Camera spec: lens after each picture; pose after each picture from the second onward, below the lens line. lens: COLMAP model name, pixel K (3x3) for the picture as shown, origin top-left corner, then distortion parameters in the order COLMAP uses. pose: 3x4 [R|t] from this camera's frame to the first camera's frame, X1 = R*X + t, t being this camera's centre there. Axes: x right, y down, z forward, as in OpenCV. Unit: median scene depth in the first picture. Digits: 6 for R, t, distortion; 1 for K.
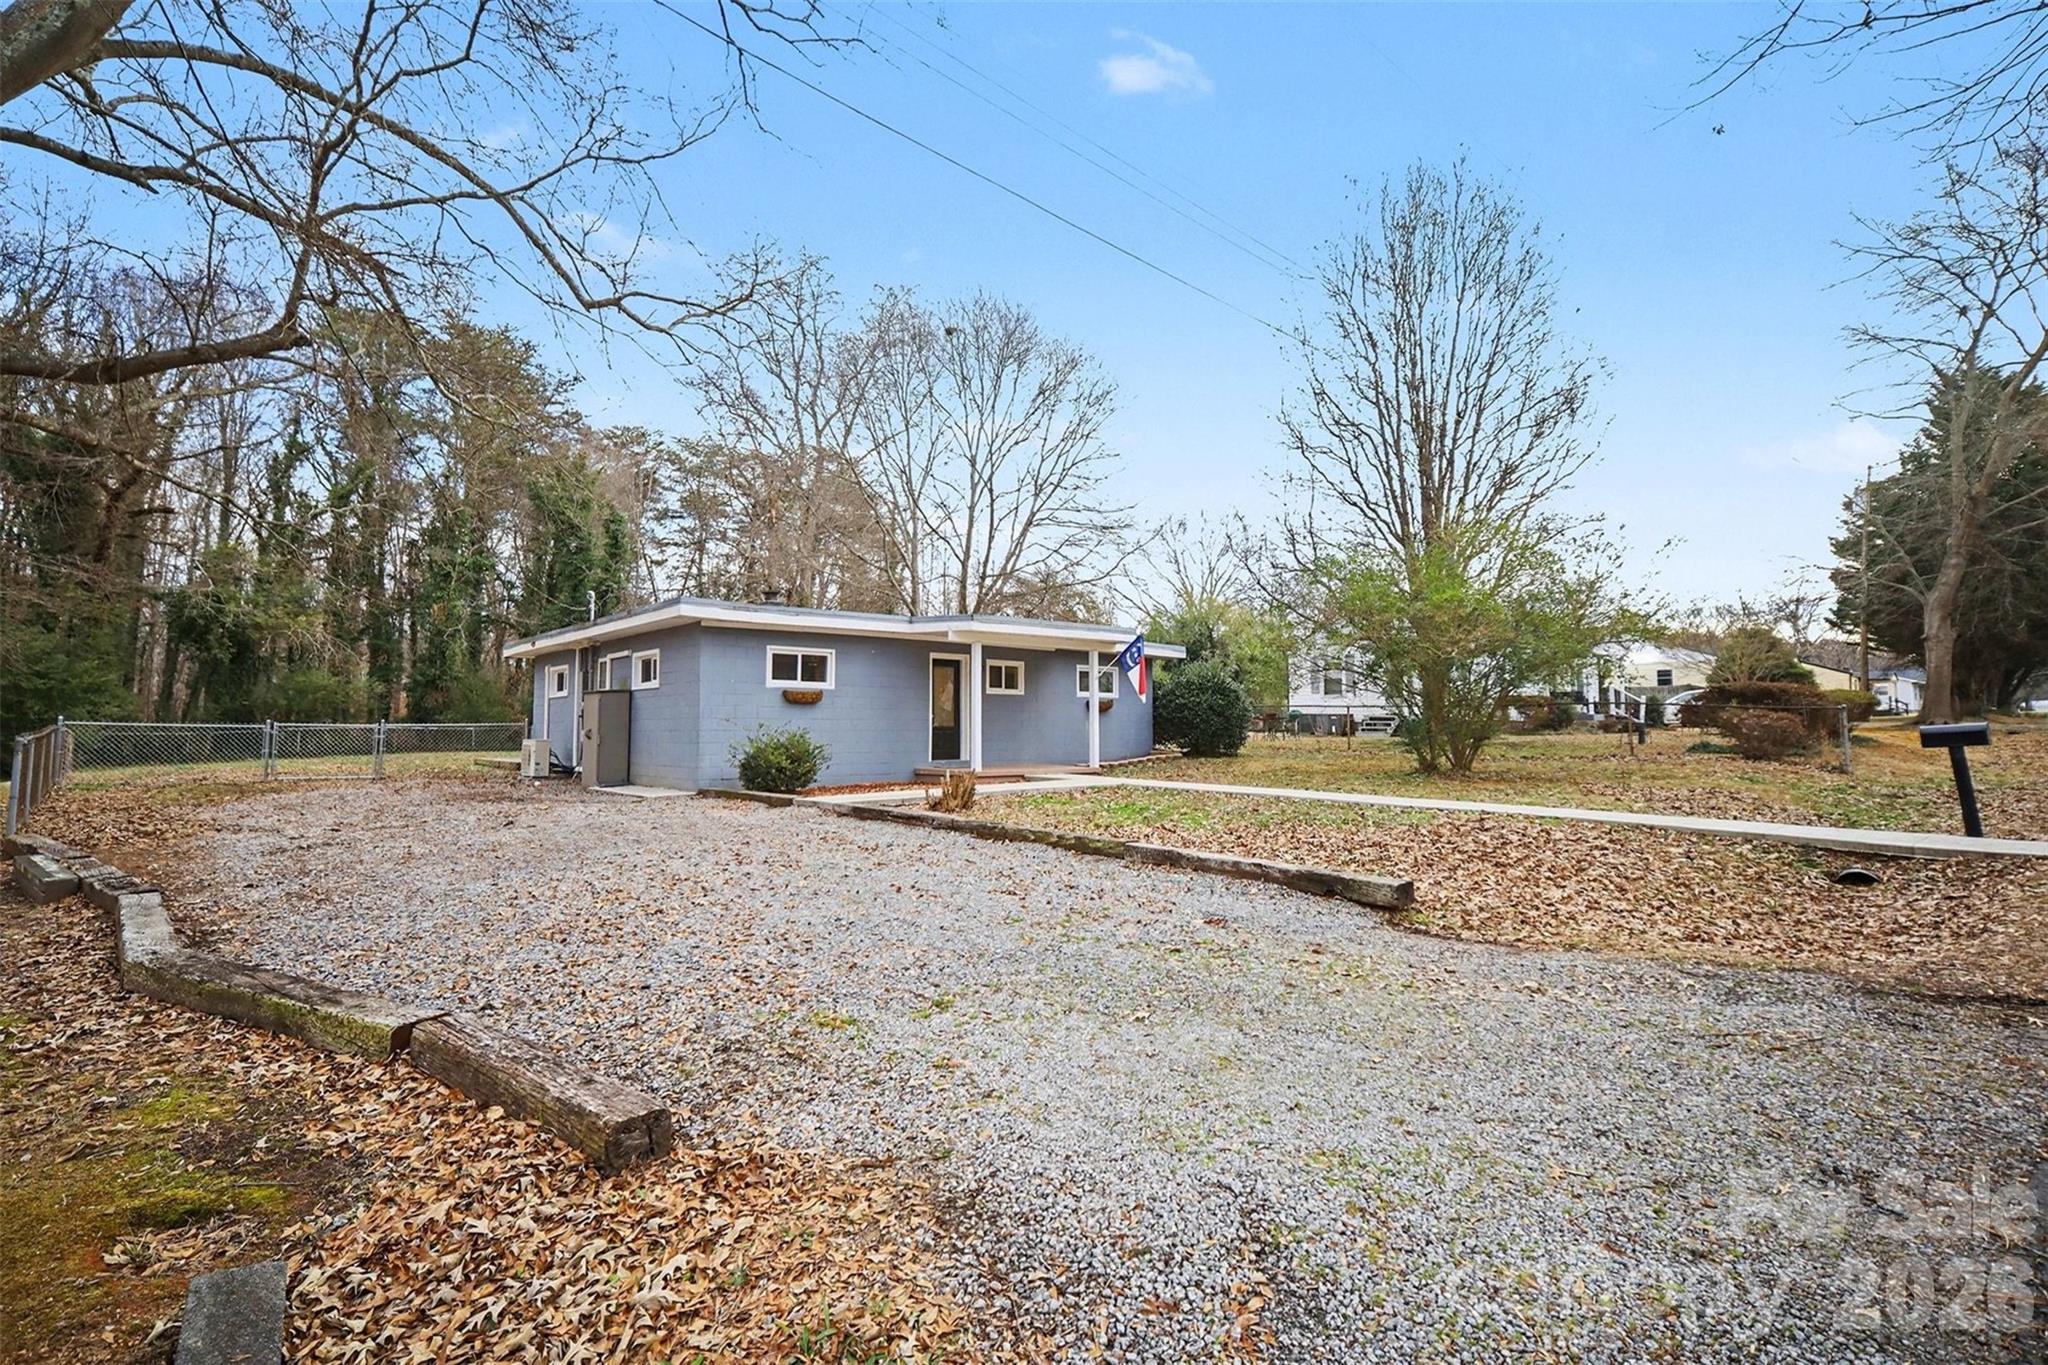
lens RADIAL K [[865.9, 0, 1032.8], [0, 865.9, 667.5], [0, 0, 1]] dist [0.019769, 0.000064]
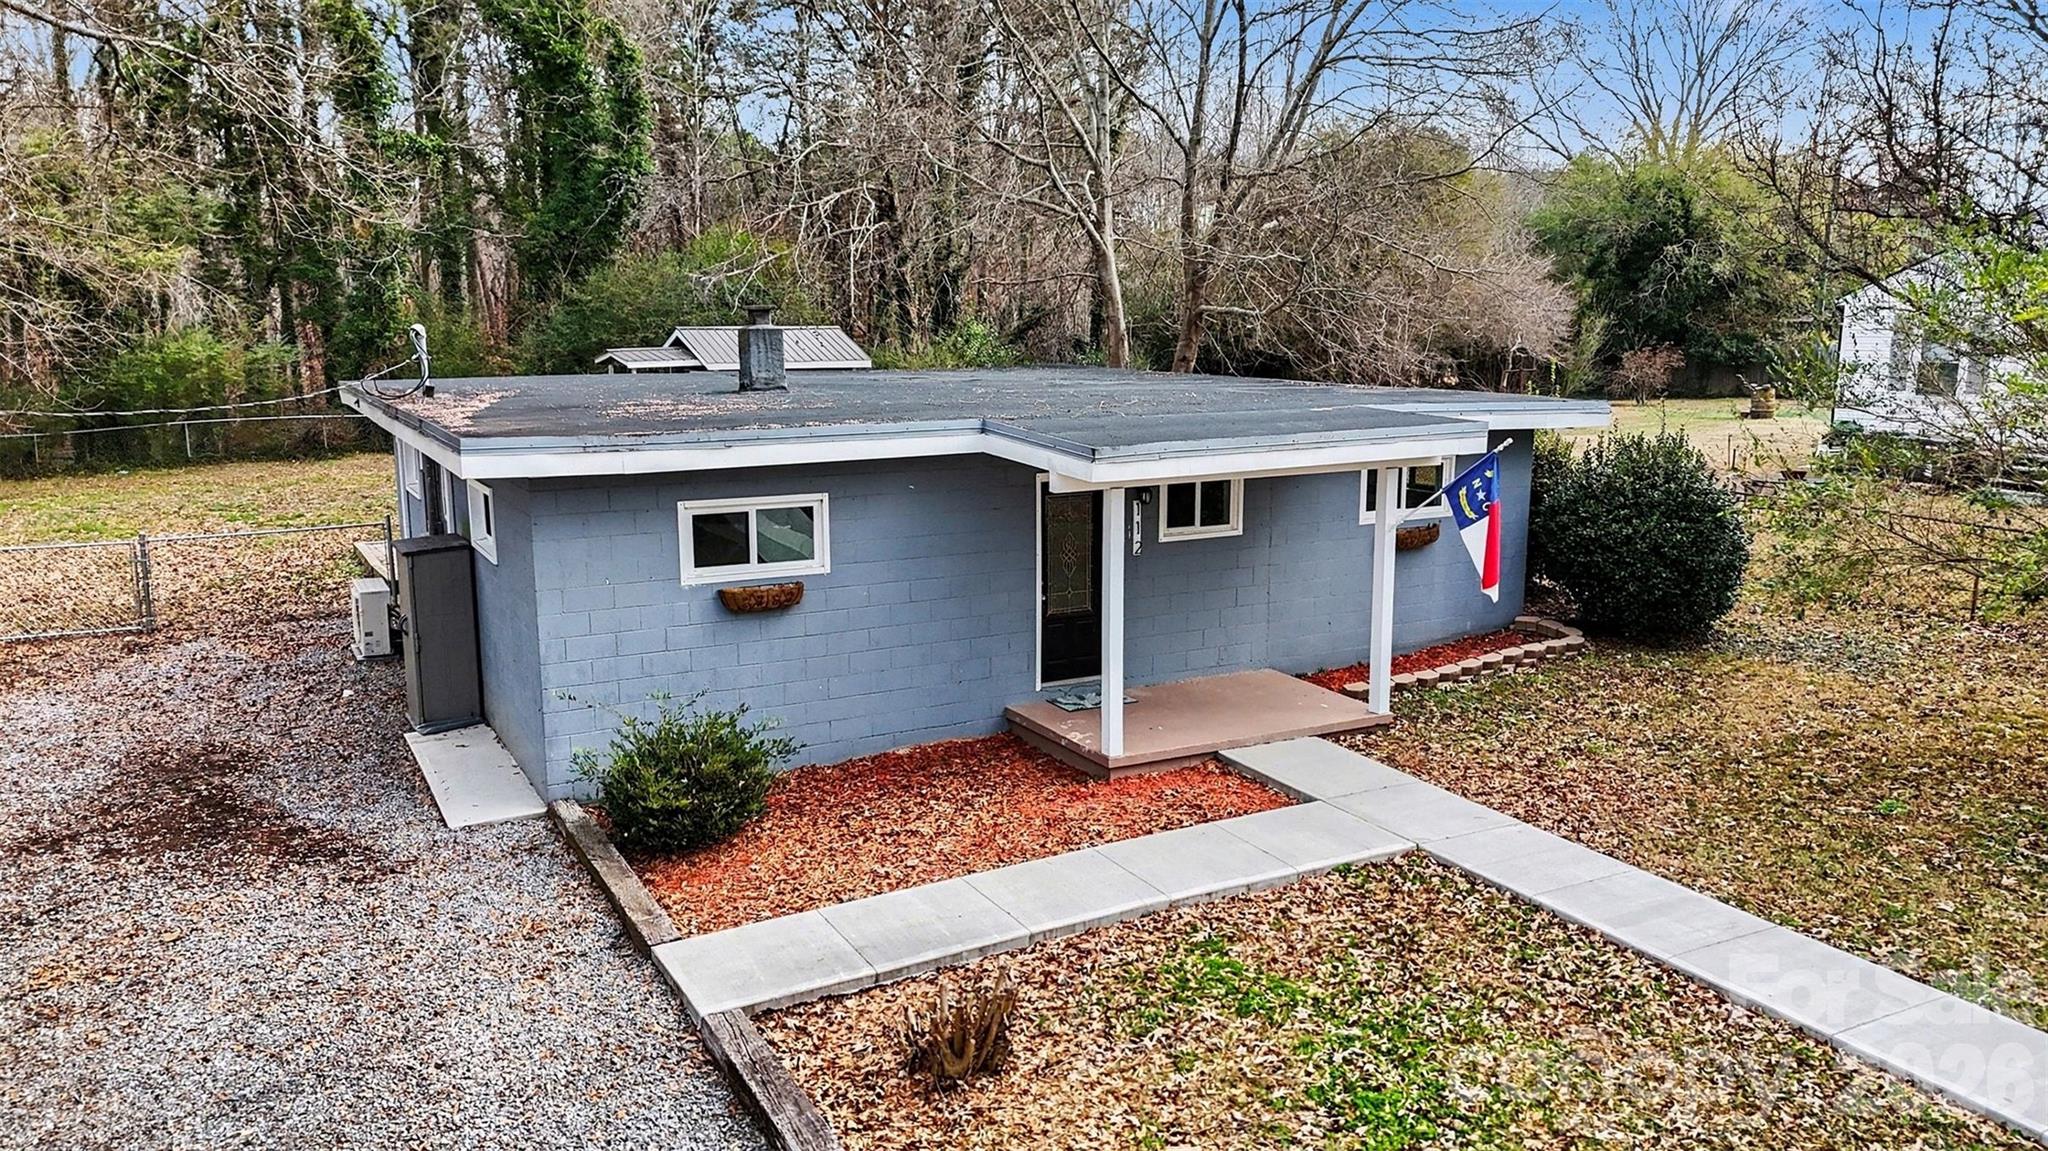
lens RADIAL K [[1374.7, 0, 1048.9], [0, 1374.7, 575.0], [0, 0, 1]] dist [0.060969, 0.000036]
pose [[0.977291, 0.043474, -0.207394, 0.025121], [0.005611, 0.973076, 0.230415, -0.069578], [0.211828, -0.226346, 0.950735, 0.128531]]
